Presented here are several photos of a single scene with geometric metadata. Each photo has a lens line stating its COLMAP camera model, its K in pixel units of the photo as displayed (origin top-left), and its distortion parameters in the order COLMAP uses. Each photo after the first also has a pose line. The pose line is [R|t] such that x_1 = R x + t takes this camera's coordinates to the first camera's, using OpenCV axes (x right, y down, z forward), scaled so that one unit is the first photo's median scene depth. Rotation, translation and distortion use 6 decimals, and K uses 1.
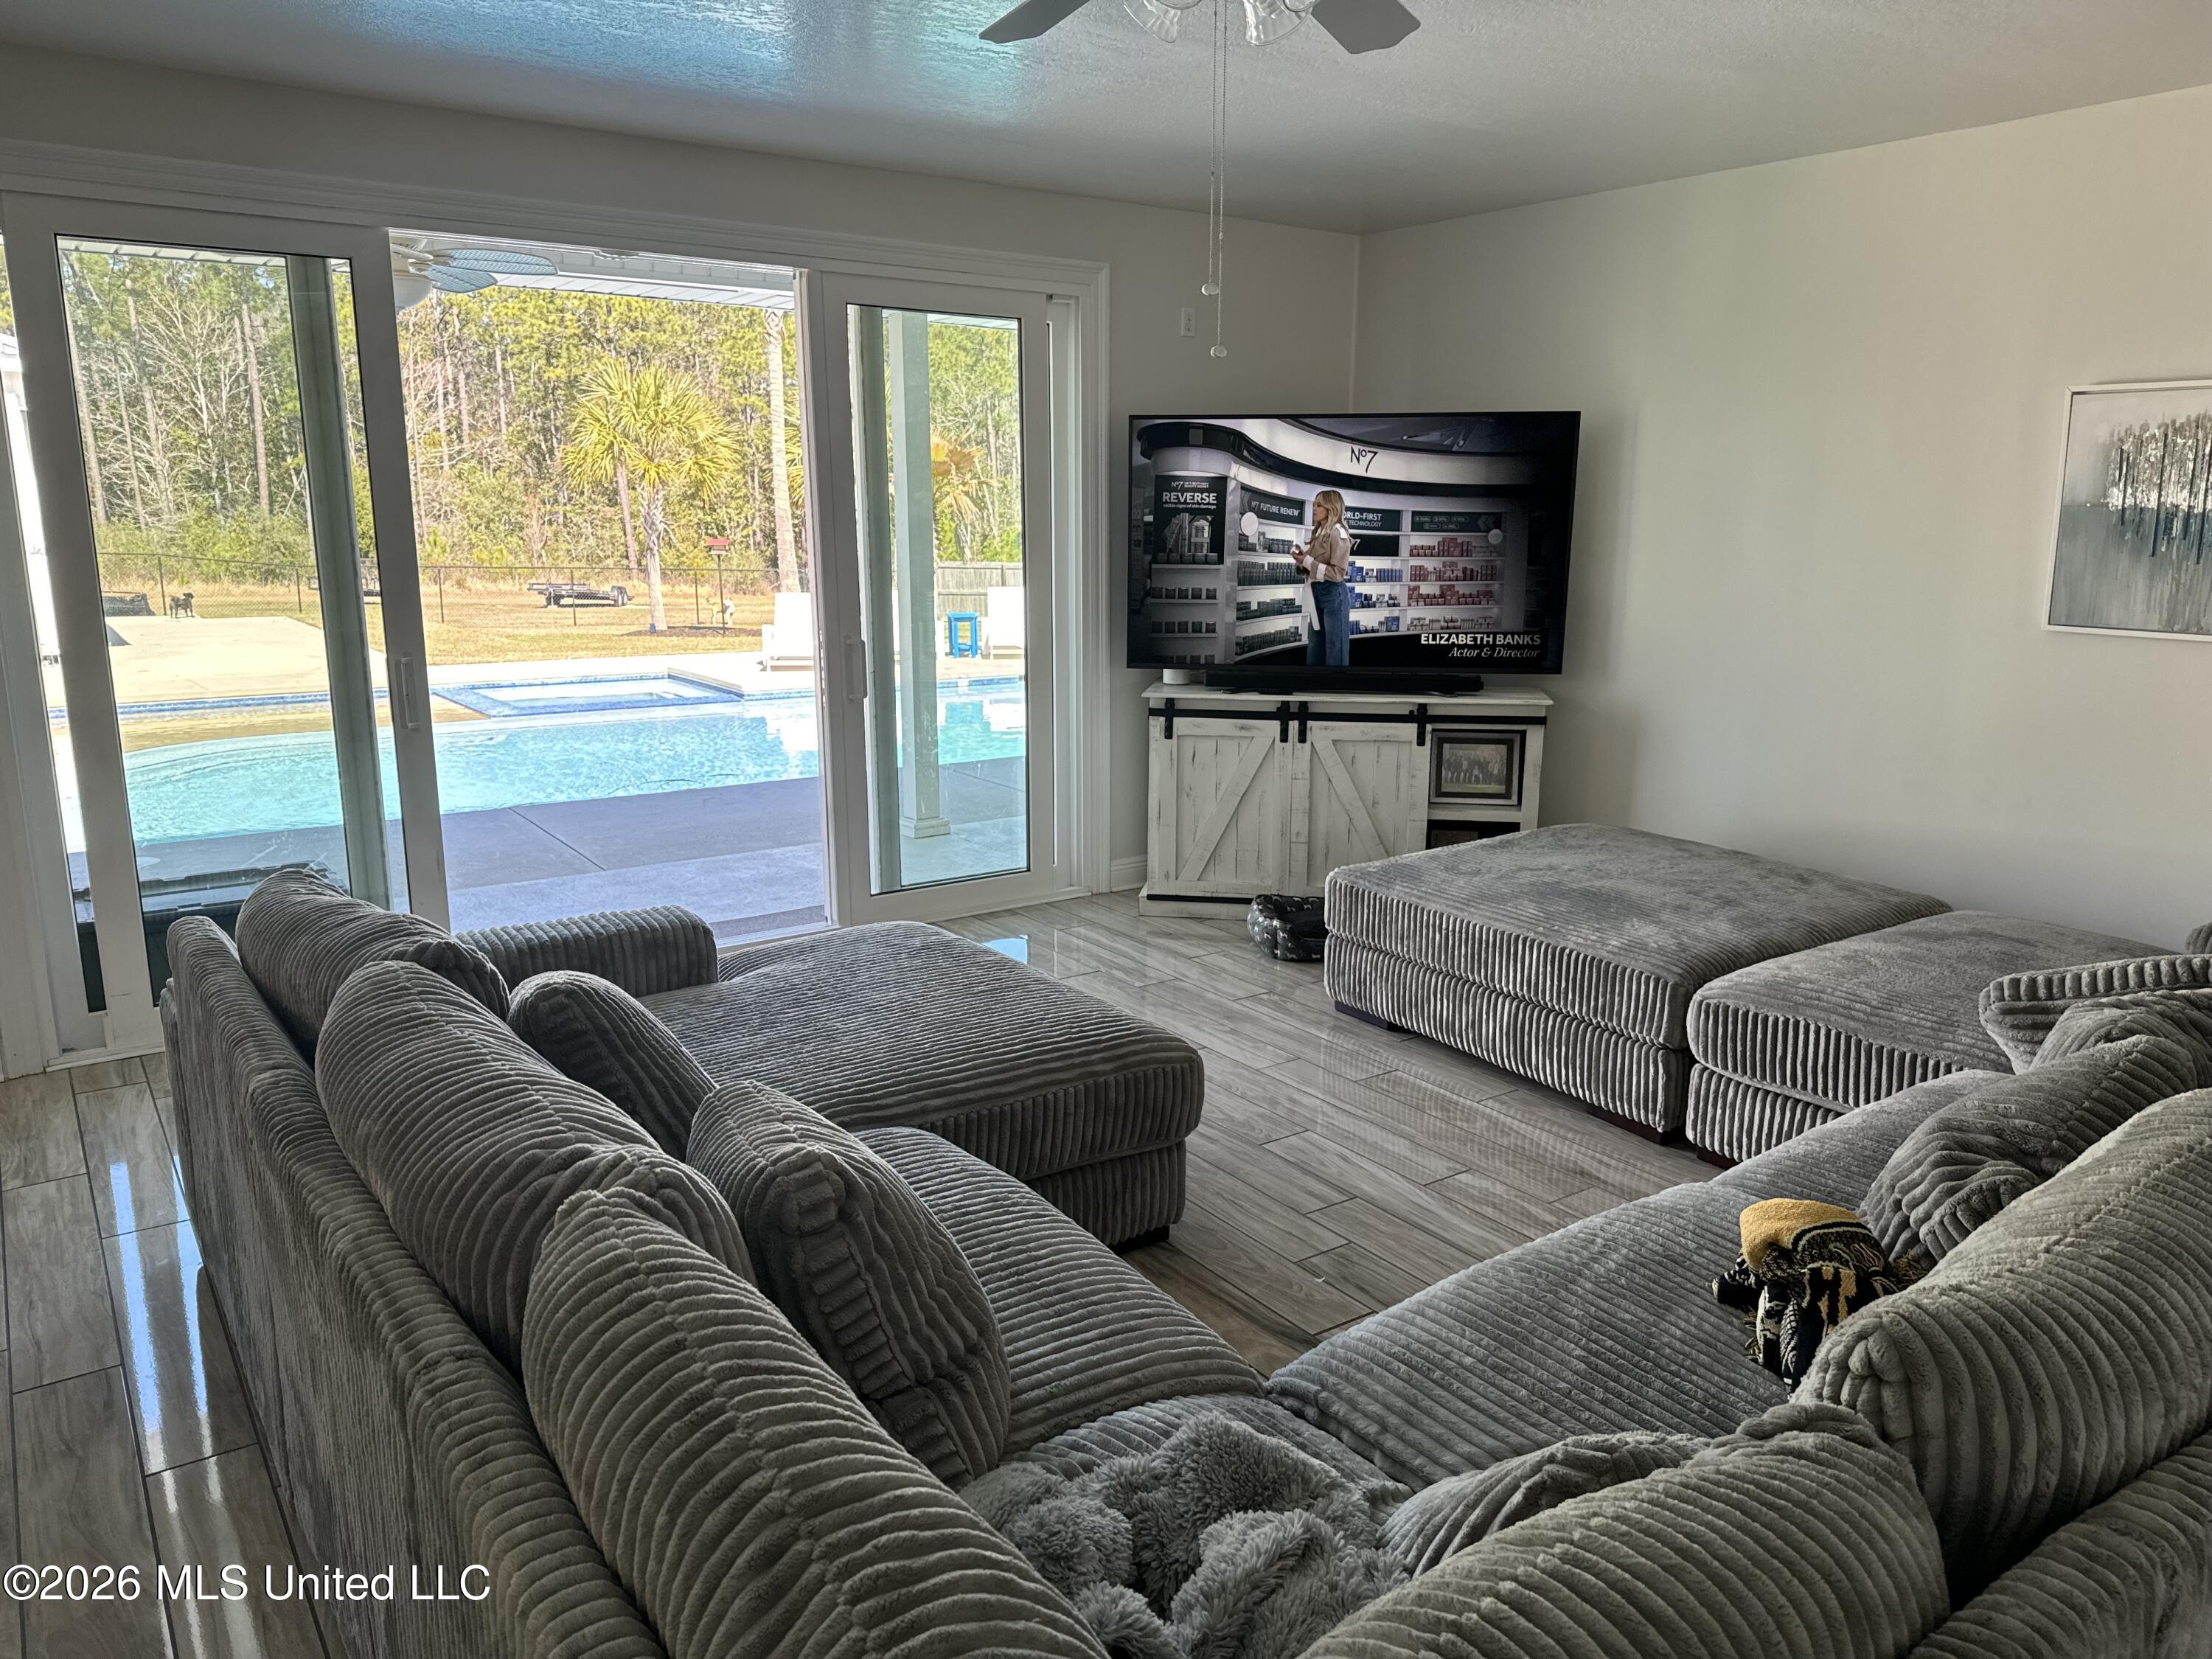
lens RADIAL K [[1545.2, 0, 1125.0], [0, 1545.2, 844.8], [0, 0, 1]] dist [0.060881, -0.079222]
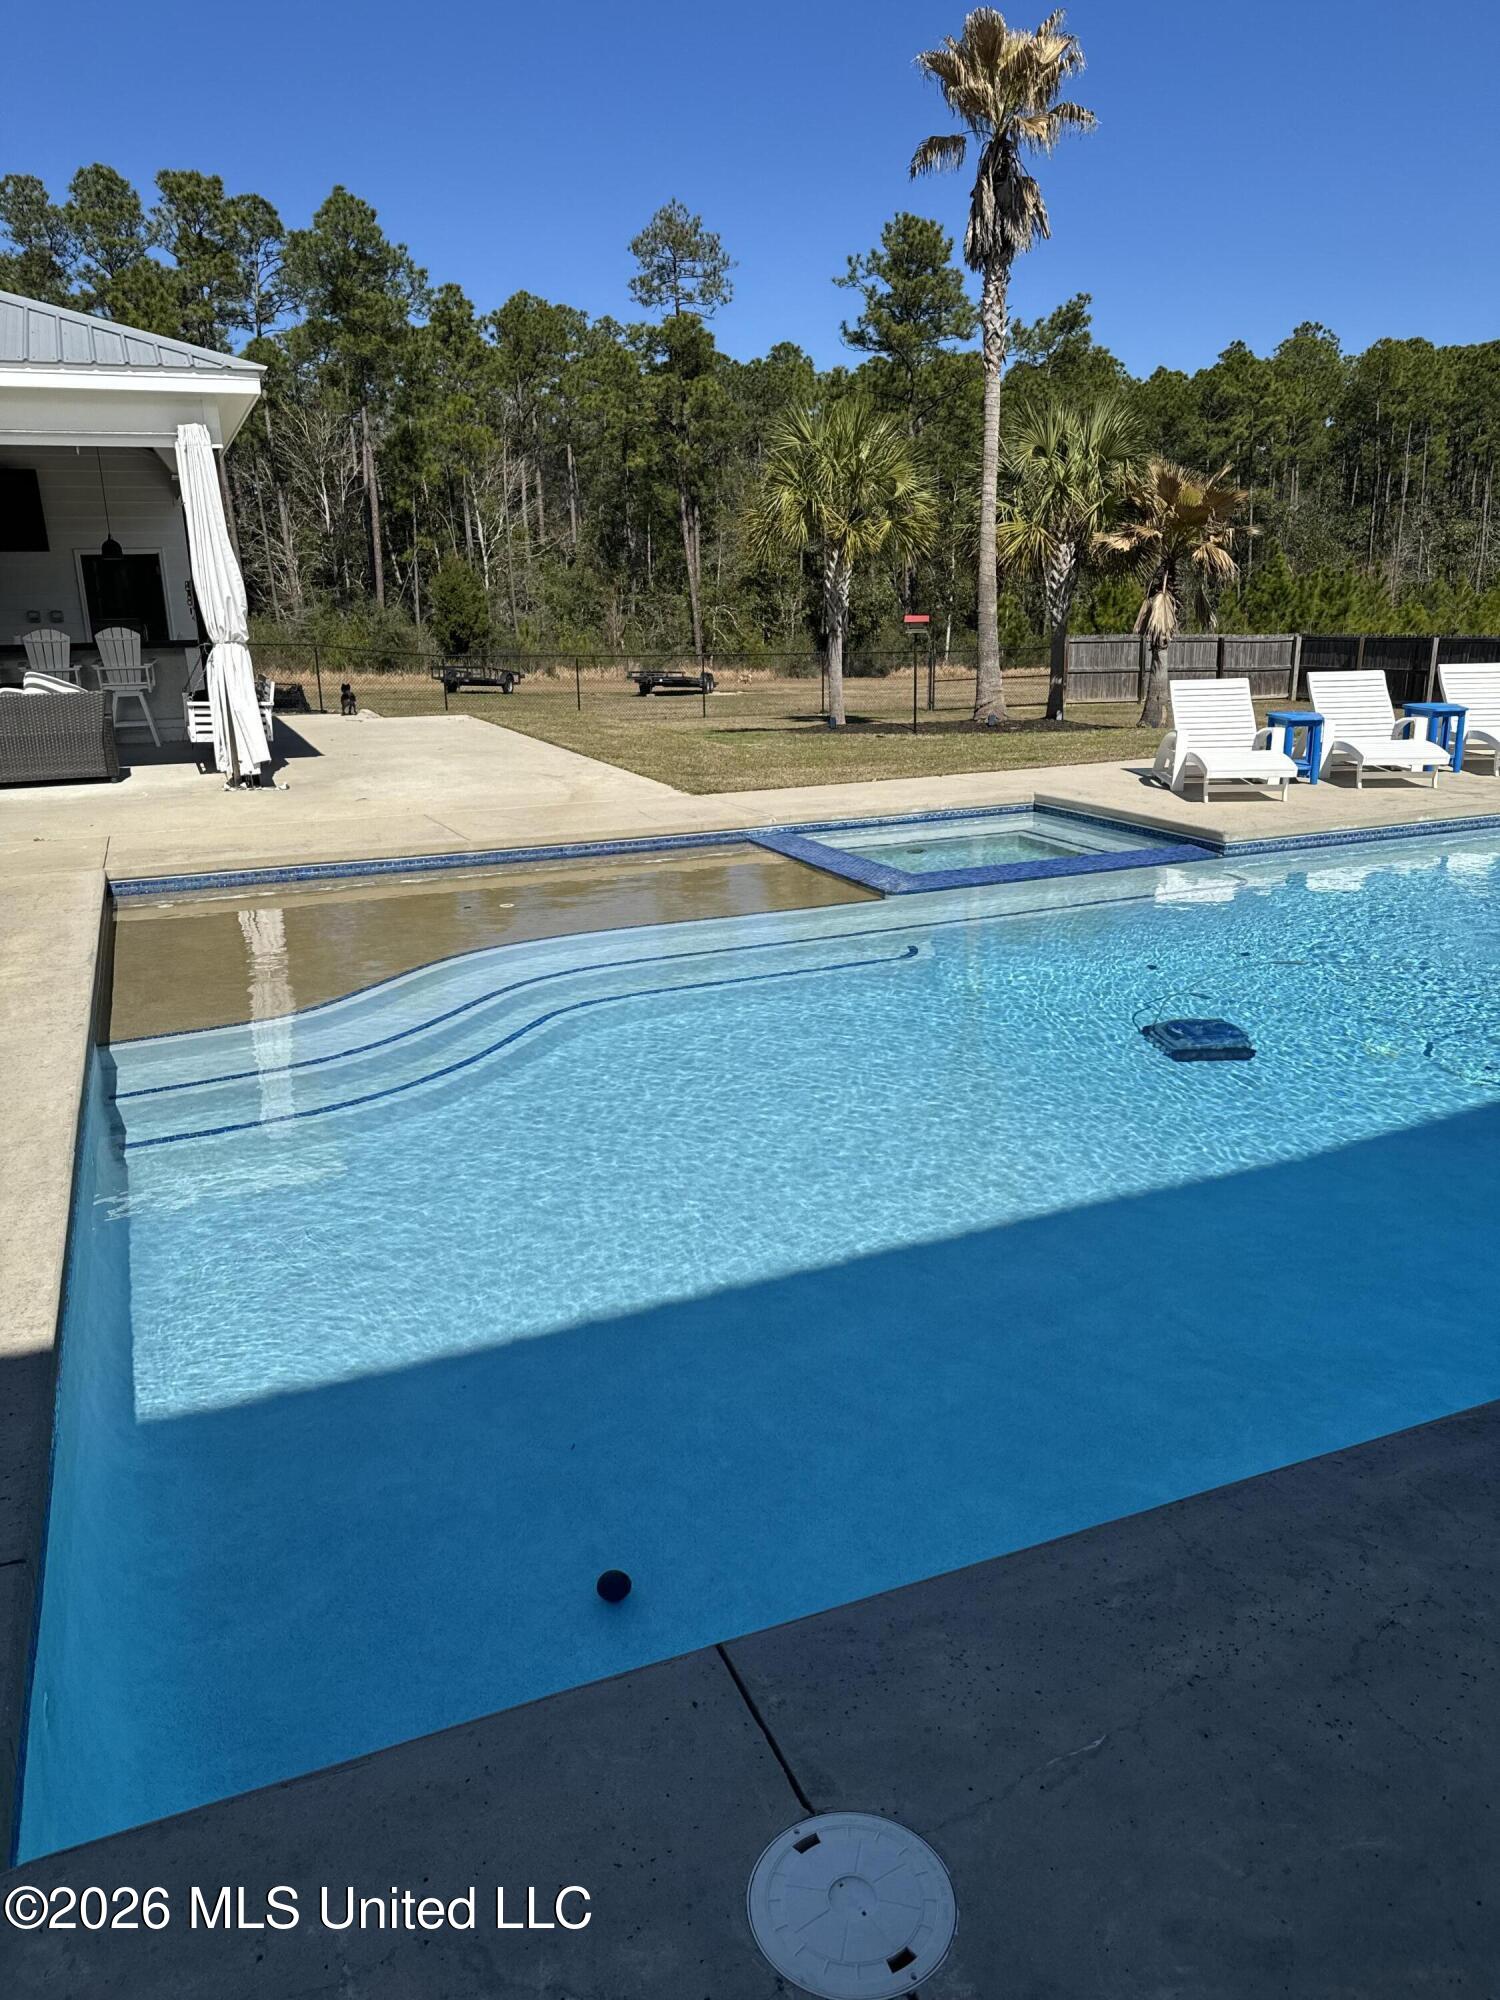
lens RADIAL K [[1397.1, 0, 752.1], [0, 1397.1, 1015.1], [0, 0, 1]] dist [0.060881, -0.079222]
pose [[0.973335, 0.044269, -0.225076, -0.060357], [-0.026491, 0.996329, 0.081405, -0.014139], [0.227854, -0.073271, 0.970935, 0.079946]]
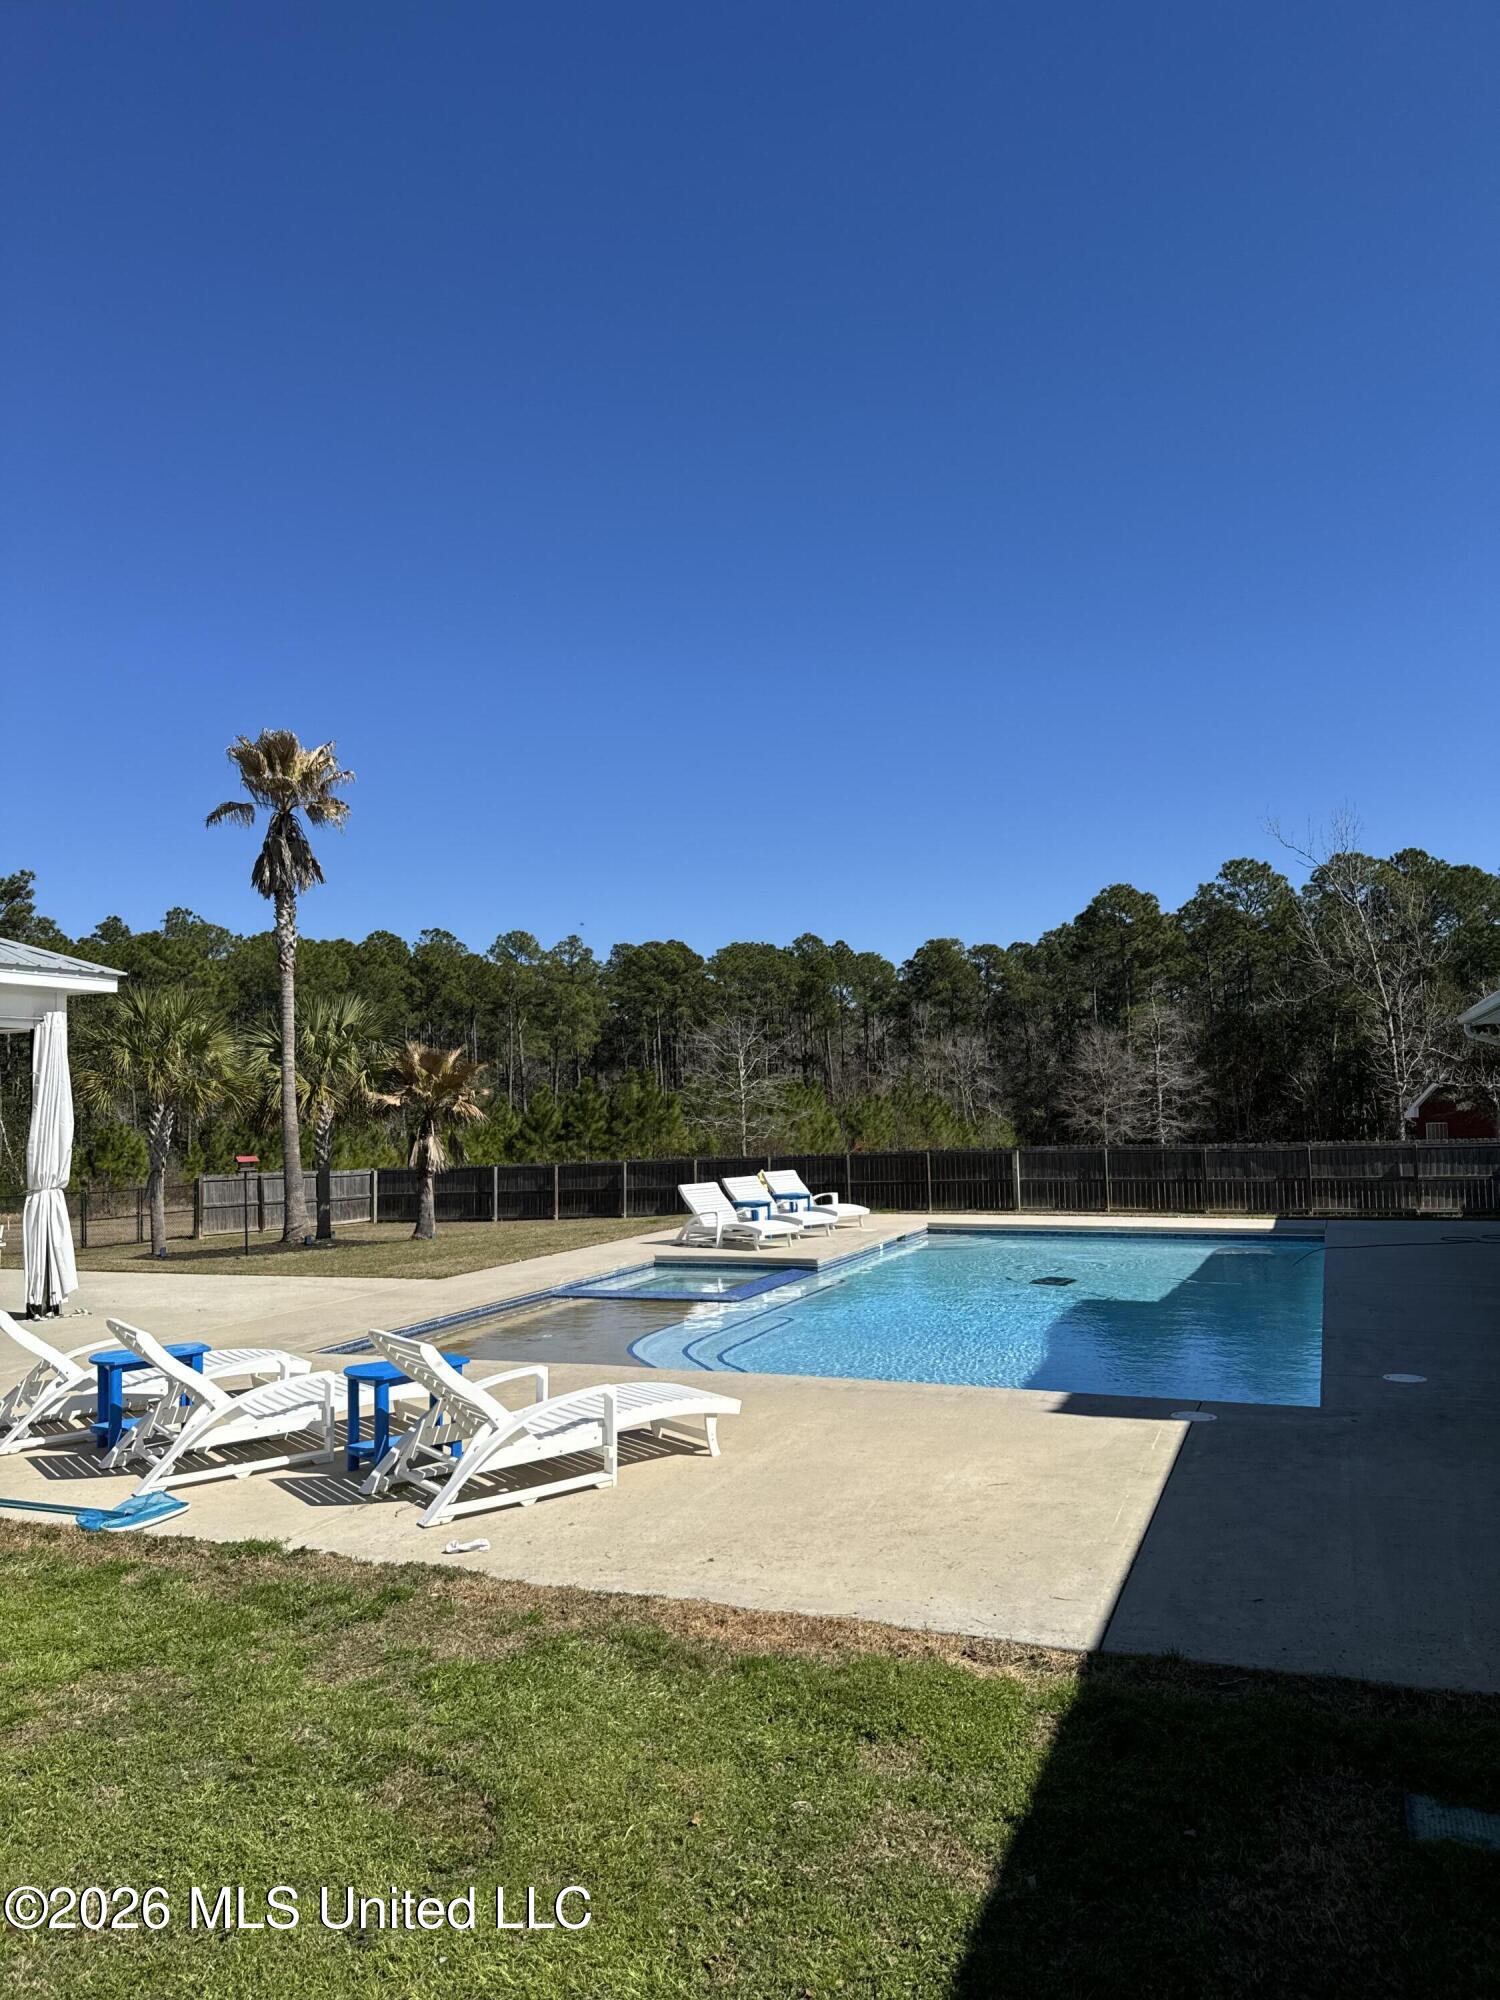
lens RADIAL K [[1397.1, 0, 774.9], [0, 1397.1, 1021.2], [0, 0, 1]] dist [0.060881, -0.079222]
pose [[0.843647, 0.007026, 0.536853, -0.166384], [0.143574, 0.960547, -0.238193, -0.005963], [-0.517346, 0.278029, 0.809353, 0.026286]]
